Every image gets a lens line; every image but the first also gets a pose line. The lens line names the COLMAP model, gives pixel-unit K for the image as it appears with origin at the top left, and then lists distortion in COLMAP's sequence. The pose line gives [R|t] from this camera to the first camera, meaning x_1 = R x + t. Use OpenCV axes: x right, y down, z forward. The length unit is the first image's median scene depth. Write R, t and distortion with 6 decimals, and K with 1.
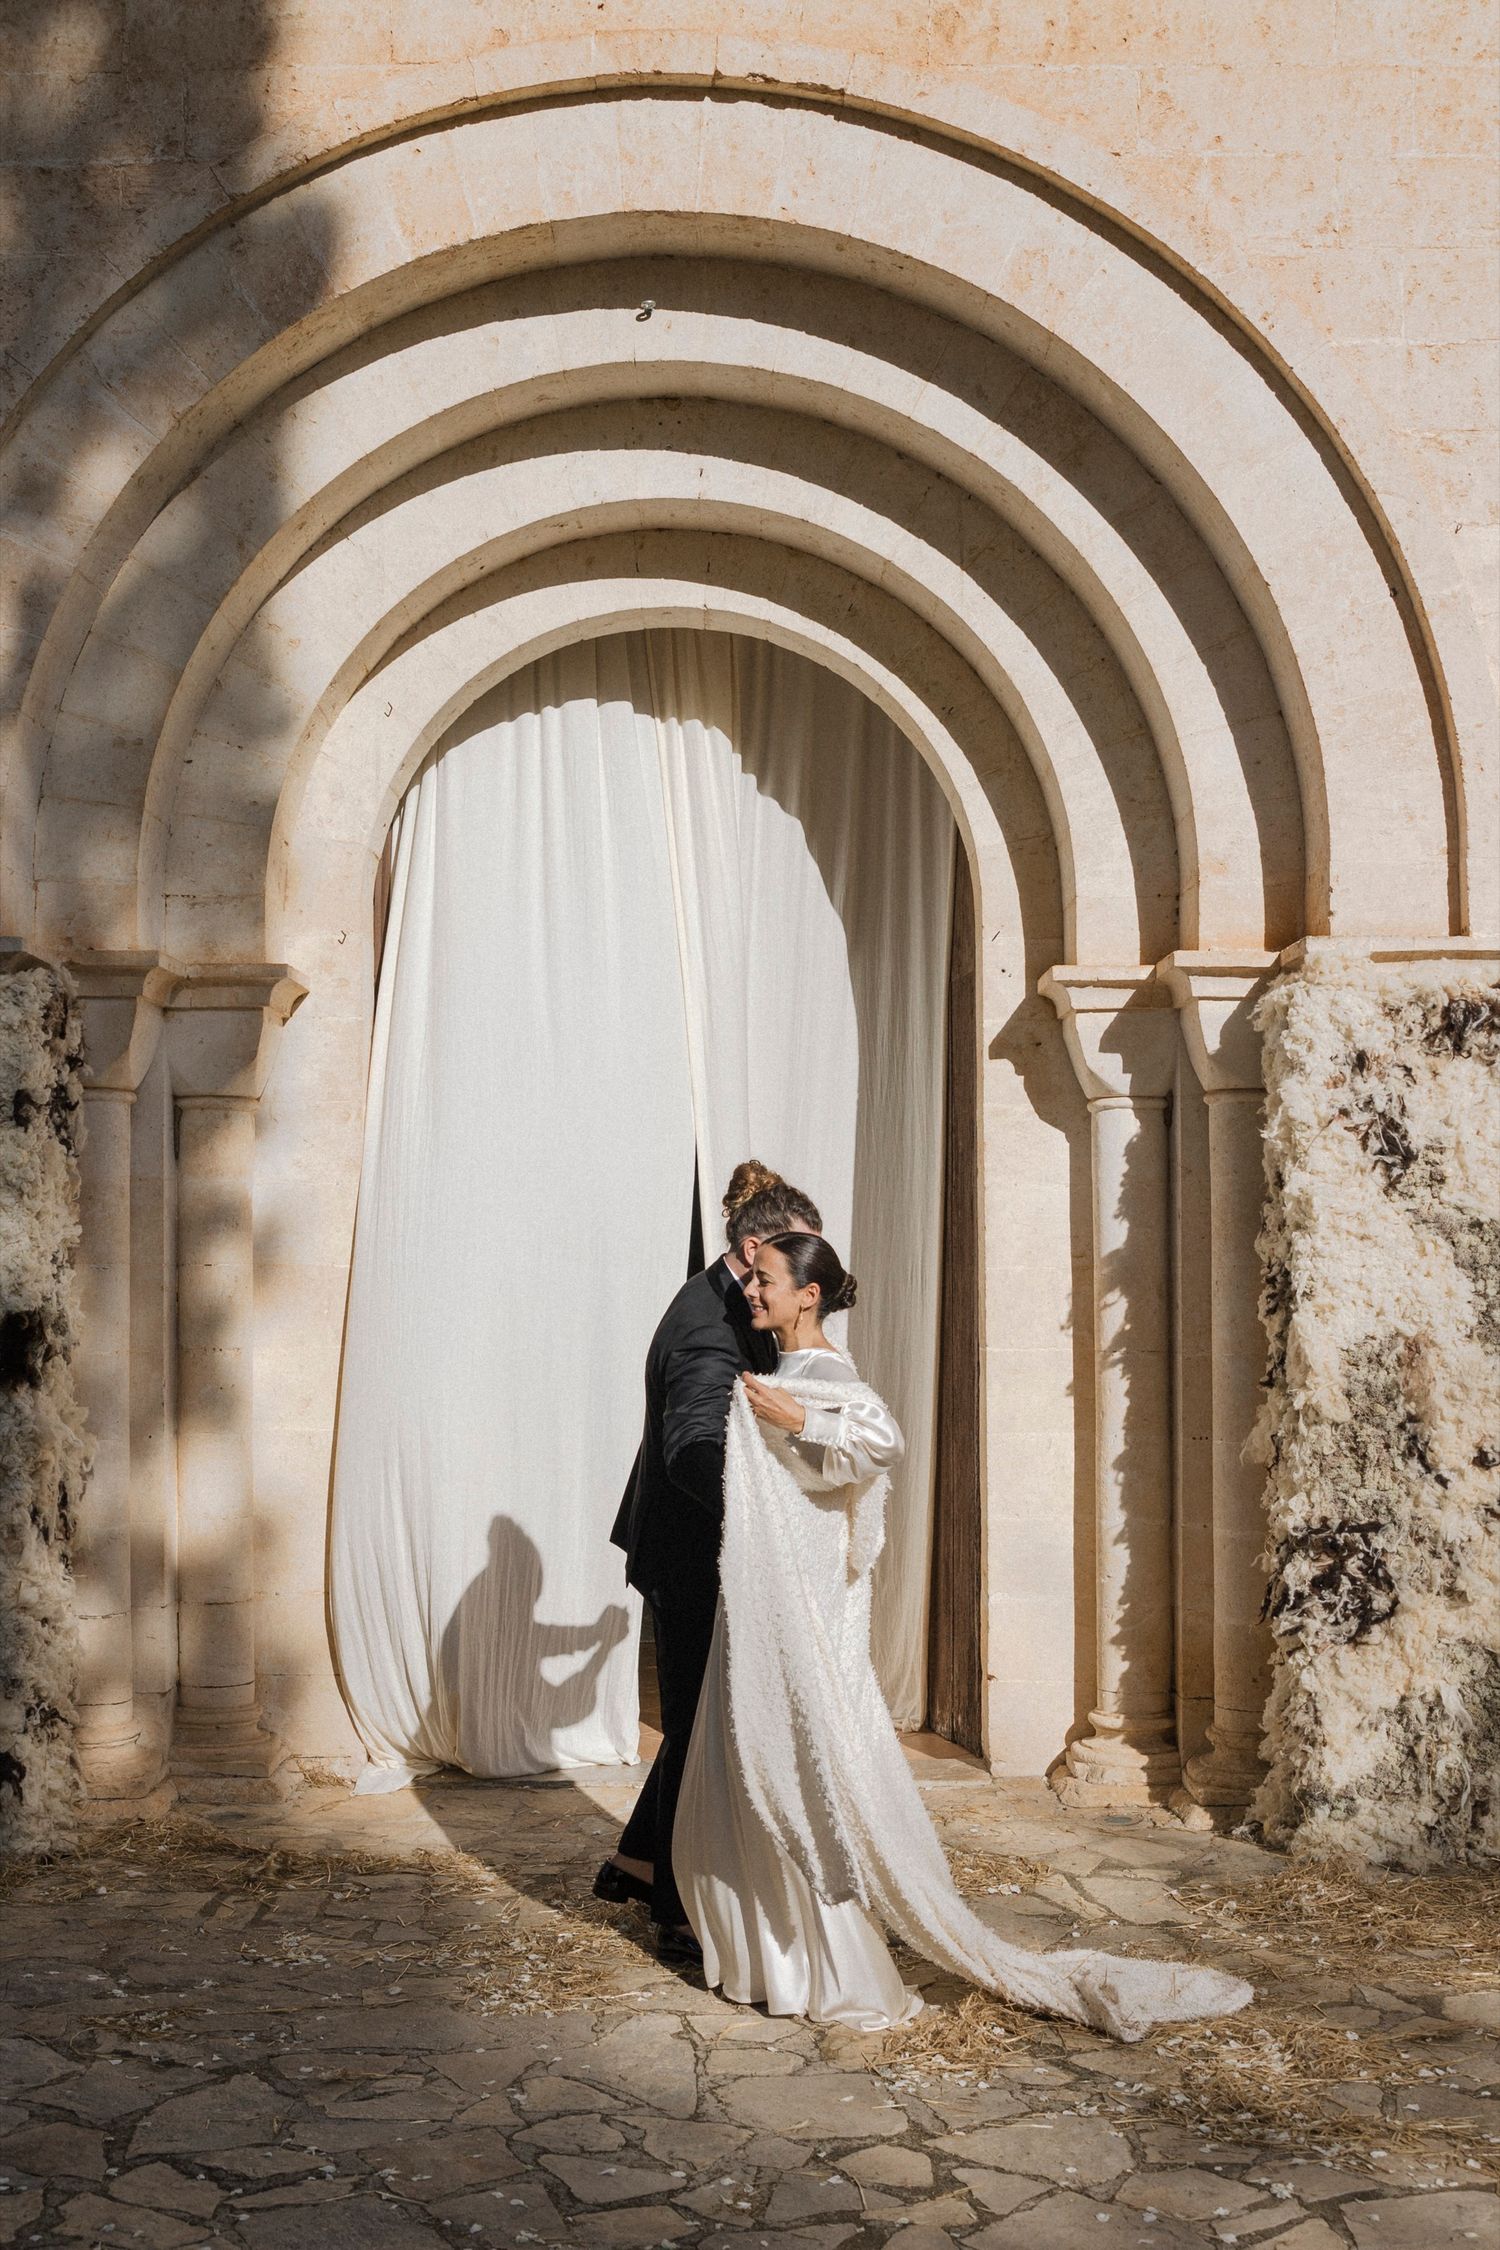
lens RADIAL K [[2464.8, 0, 700.5], [0, 2464.8, 1208.6], [0, 0, 1]] dist [-0.096075, 0.111345]
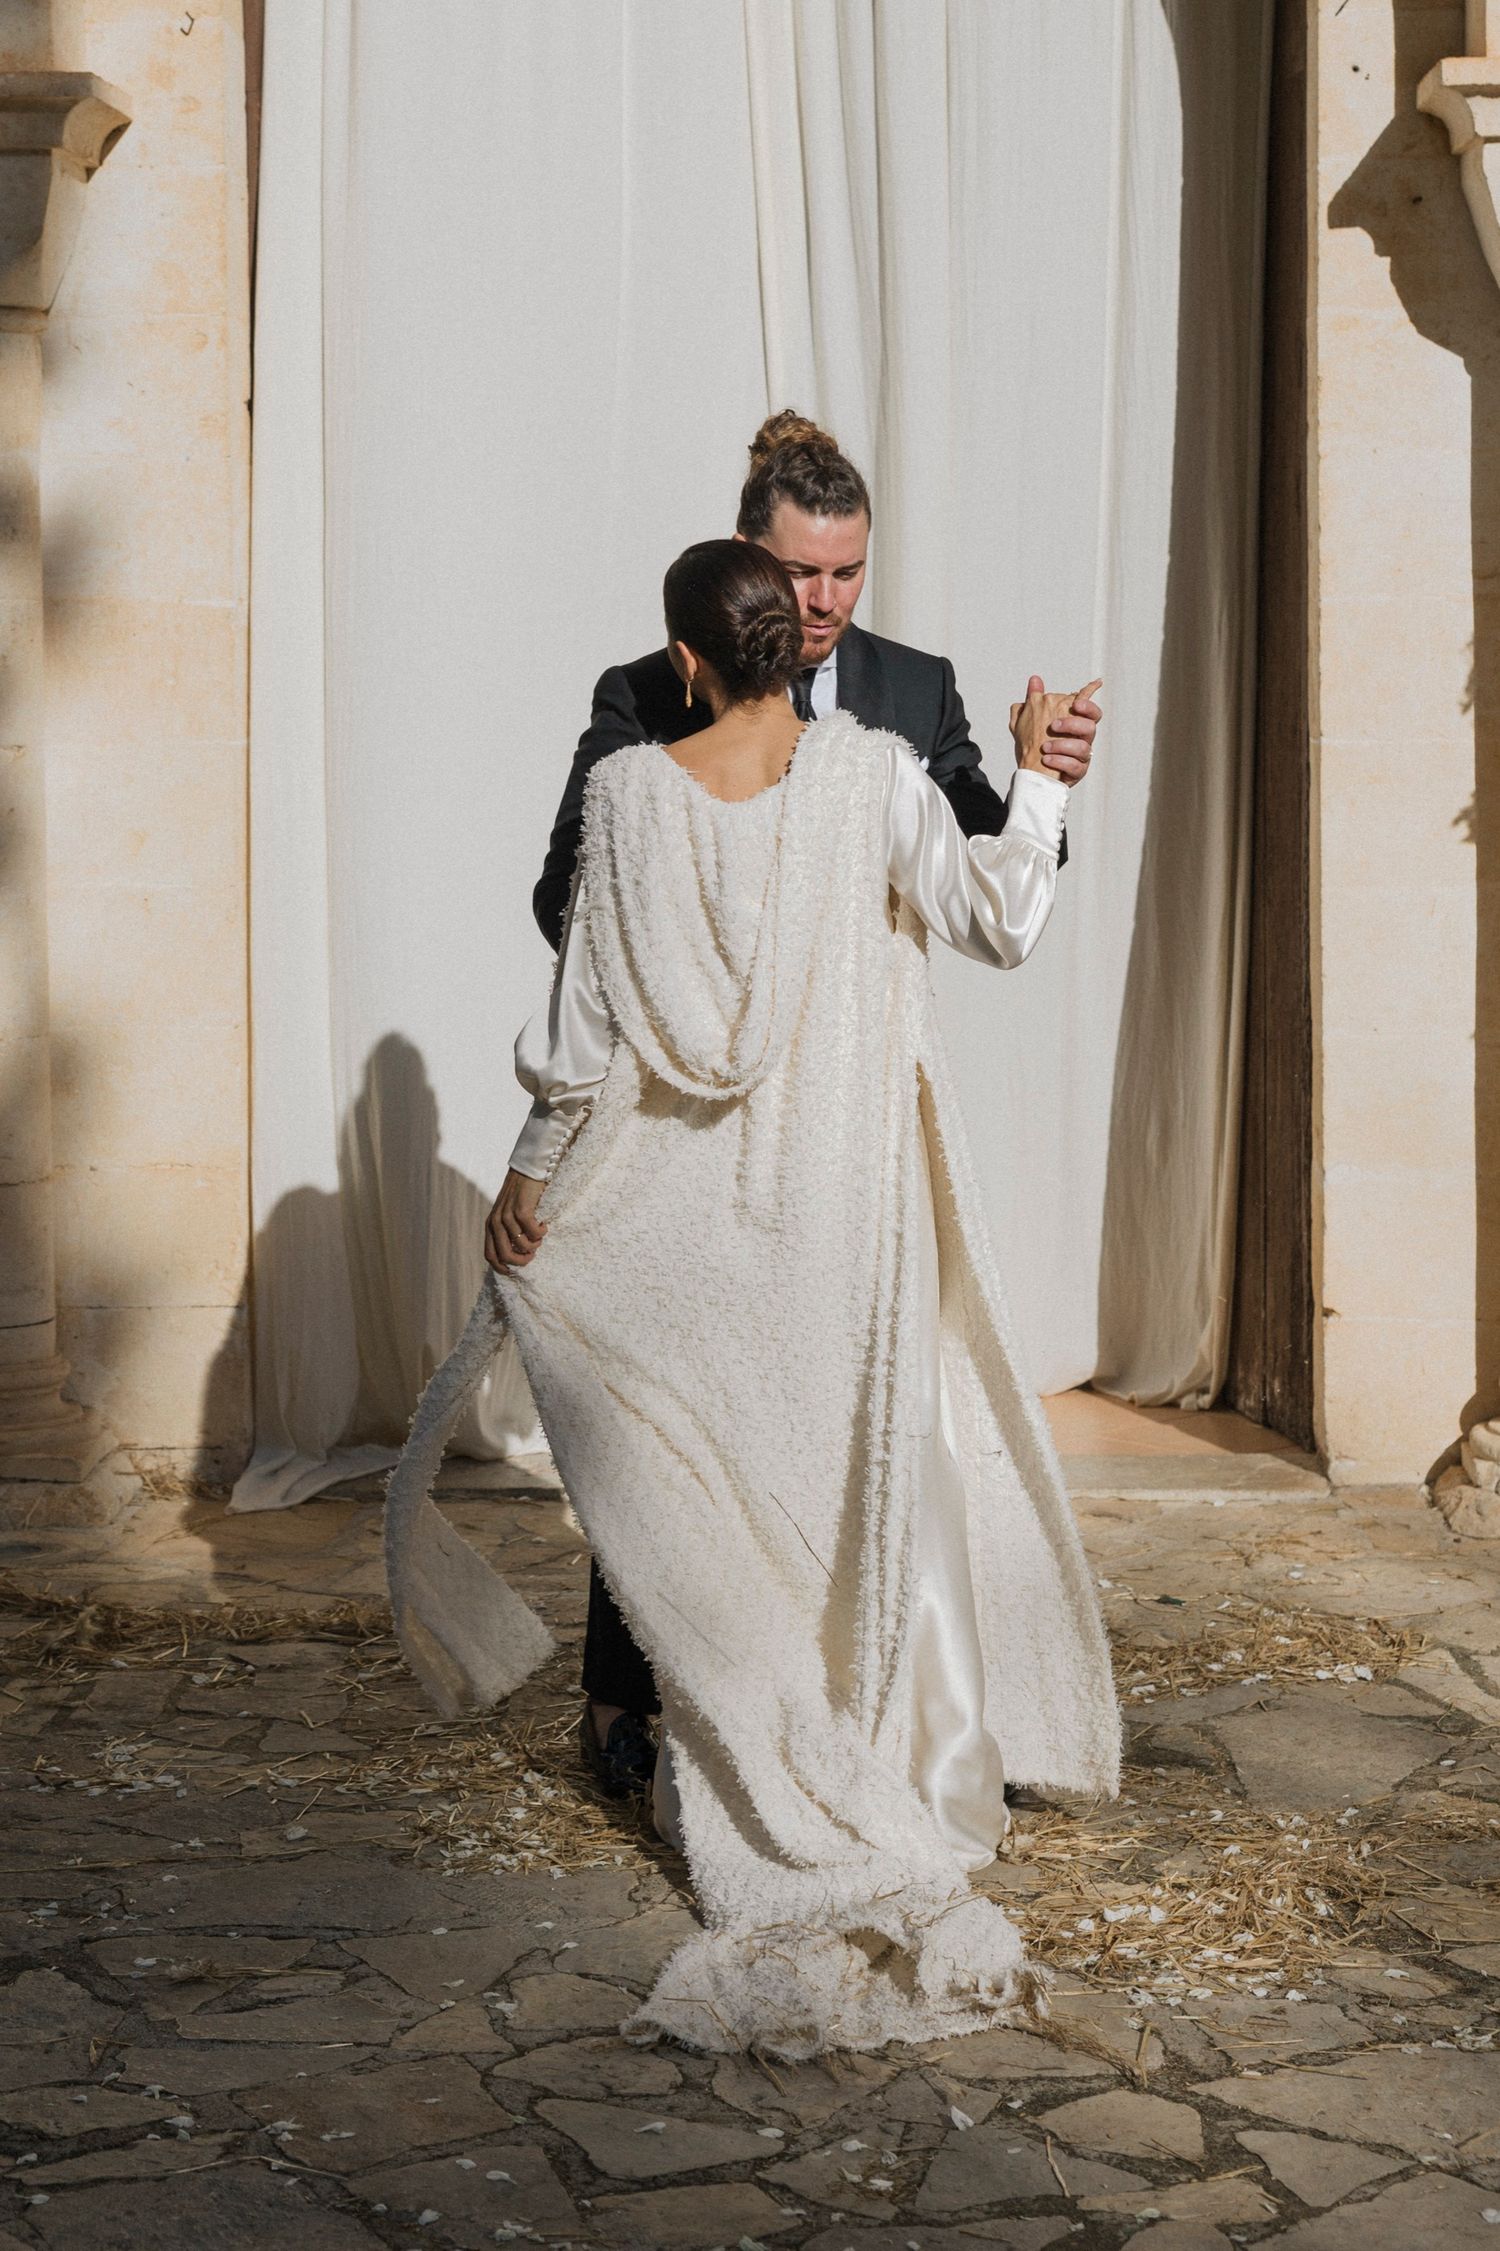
lens RADIAL K [[4412.8, 0, 639.1], [0, 4412.8, 828.4], [0, 0, 1]] dist [0.071520, 0.035813]
pose [[0.998881, -0.004330, -0.047095, 0.007437], [0.007823, 0.997210, 0.074238, 0.000017], [0.046643, -0.074523, 0.996128, -0.035769]]
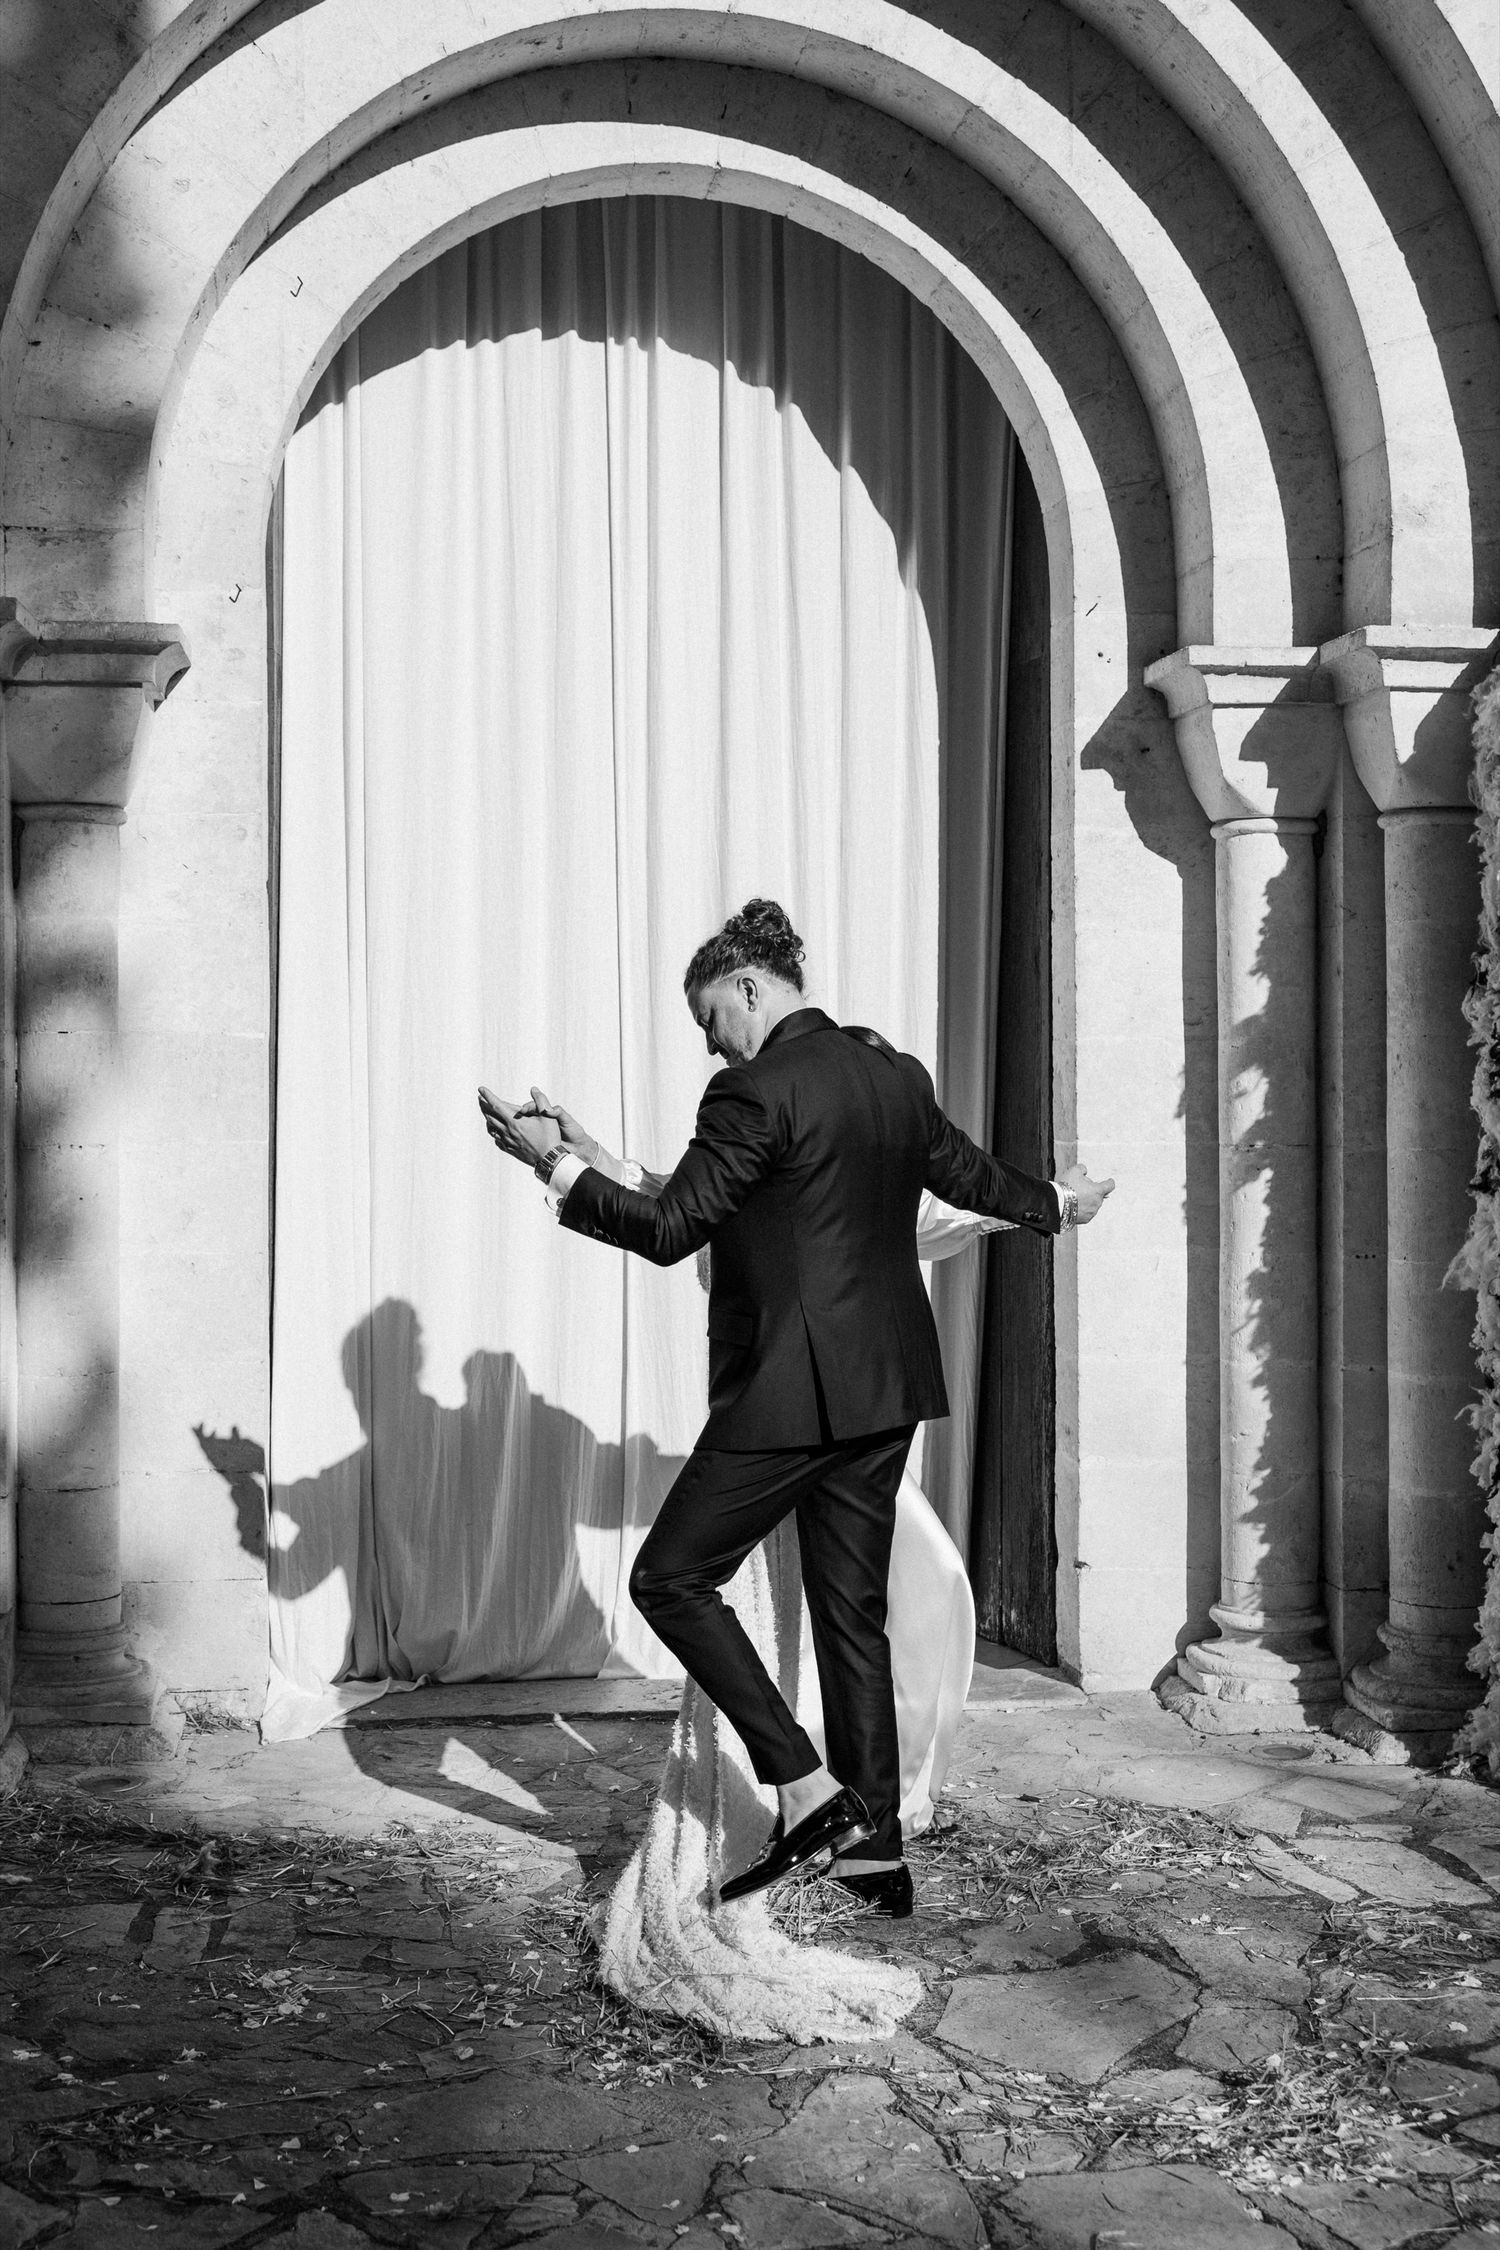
lens RADIAL K [[2798.1, 0, 677.5], [0, 2798.1, 1051.3], [0, 0, 1]] dist [-0.011859, 0.069811]
pose [[0.992455, 0.000883, 0.122609, -0.136536], [-0.003980, 0.999679, 0.025015, 0.007699], [-0.122547, -0.025315, 0.992140, 0.162184]]
